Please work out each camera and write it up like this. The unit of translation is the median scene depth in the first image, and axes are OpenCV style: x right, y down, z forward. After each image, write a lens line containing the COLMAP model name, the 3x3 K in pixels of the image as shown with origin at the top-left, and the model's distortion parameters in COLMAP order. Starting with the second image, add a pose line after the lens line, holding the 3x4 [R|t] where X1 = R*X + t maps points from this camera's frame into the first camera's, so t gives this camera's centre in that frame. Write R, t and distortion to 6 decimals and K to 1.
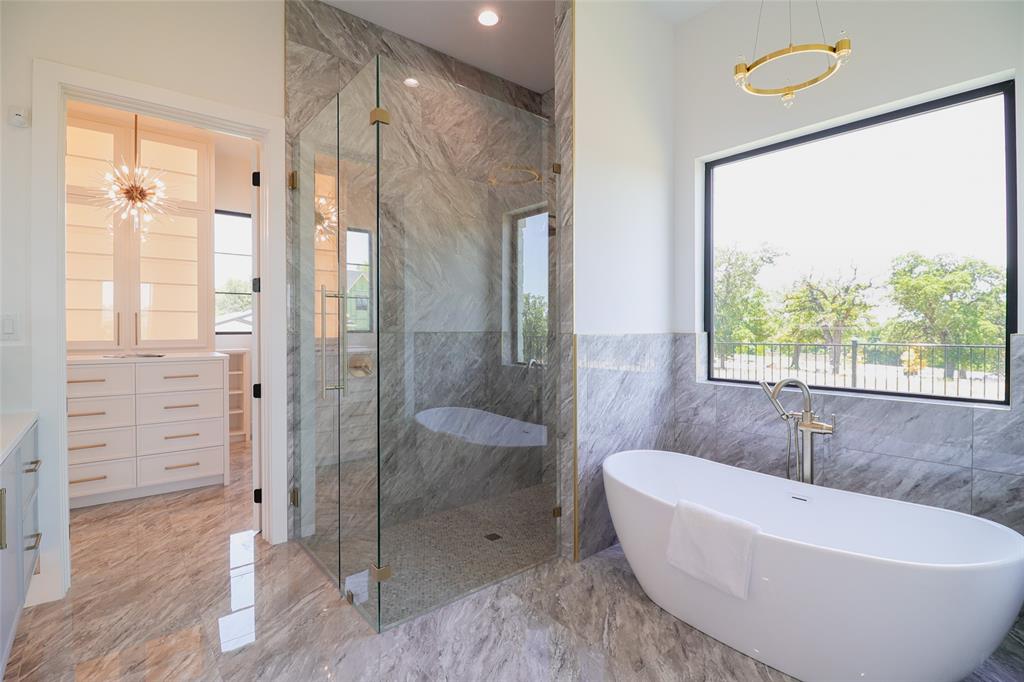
lens RADIAL K [[481.0, 0, 515.6], [0, 481.0, 333.6], [0, 0, 1]] dist [0.002251, -0.012044]
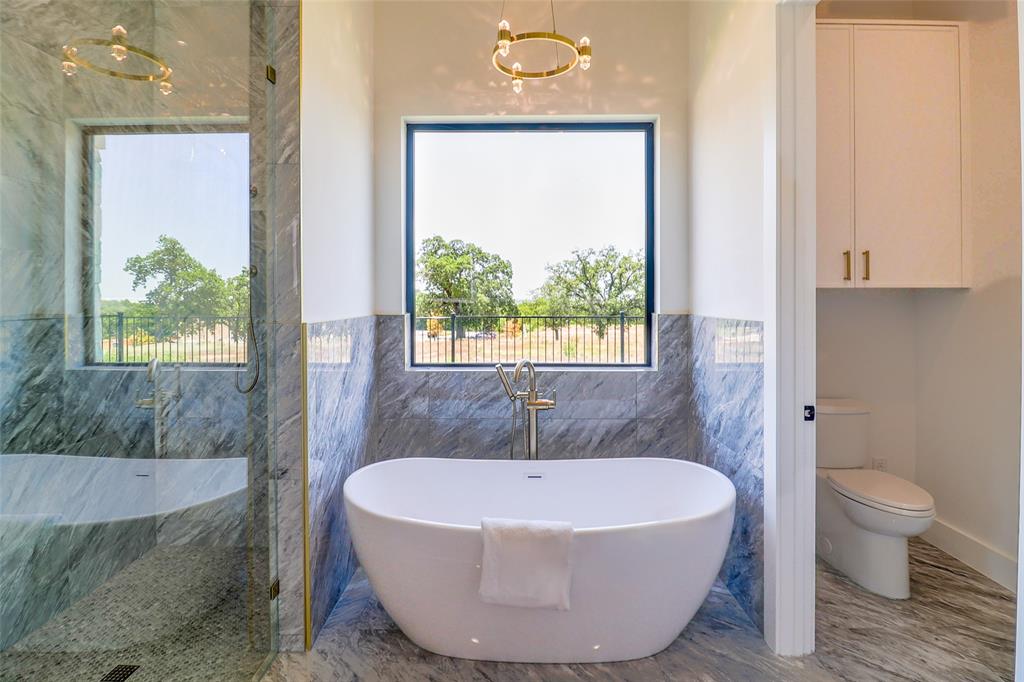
lens RADIAL K [[500.8, 0, 512.4], [0, 500.8, 302.4], [0, 0, 1]] dist [0.000861, -0.012002]
pose [[0.654394, -0.004764, 0.756139, -0.188553], [0.007828, 0.999969, -0.000474, -0.021860], [-0.756113, 0.006230, 0.654411, 0.253463]]
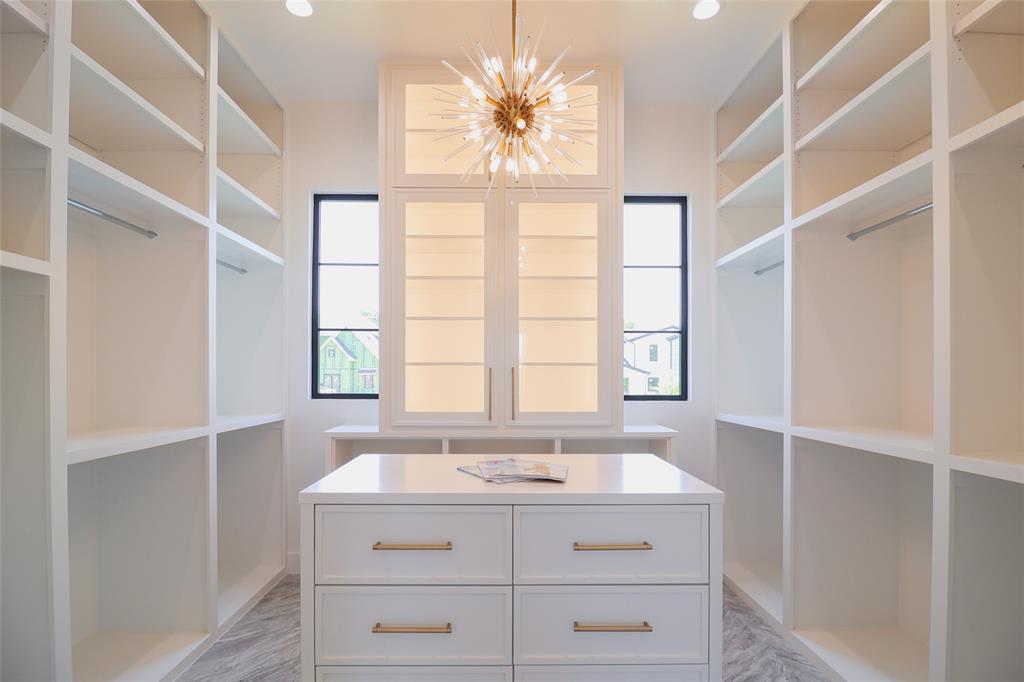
lens RADIAL K [[484.7, 0, 509.7], [0, 484.7, 347.2], [0, 0, 1]] dist [0.000916, -0.011233]
pose [[0.781014, -0.033344, -0.623623, -0.642850], [-0.008034, 0.997955, -0.063419, -0.047251], [0.624462, 0.054541, 0.779149, 0.808823]]
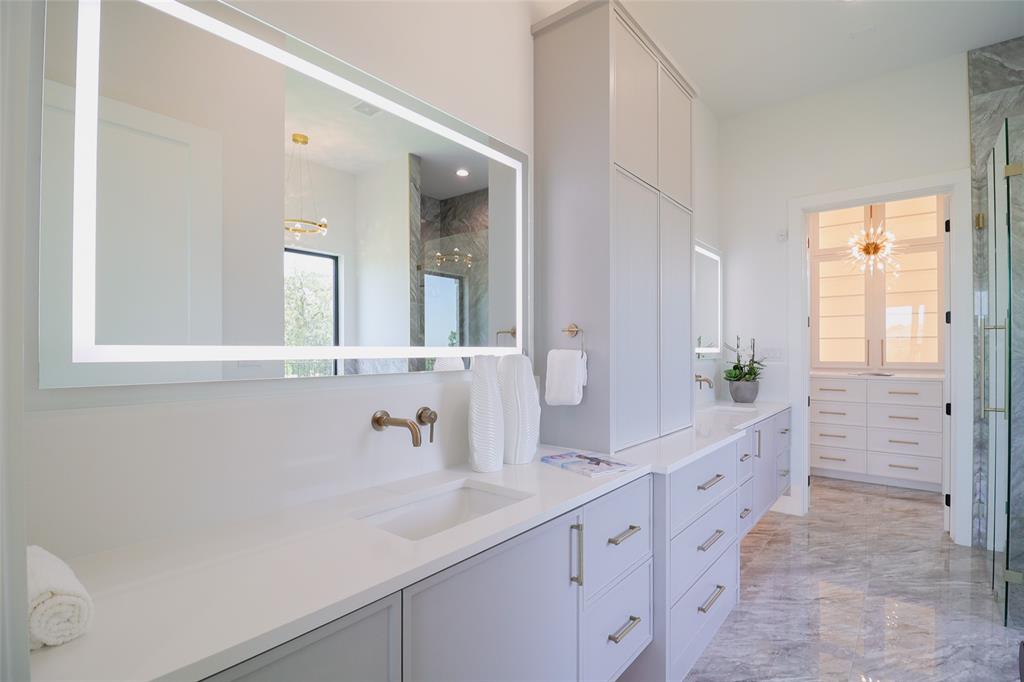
lens RADIAL K [[484.7, 0, 509.7], [0, 484.7, 347.2], [0, 0, 1]] dist [0.000916, -0.011233]
pose [[0.172867, -0.005502, -0.984930, 0.400906], [-0.007012, 0.999952, -0.006817, -0.013765], [0.984920, 0.008084, 0.172821, -0.229472]]
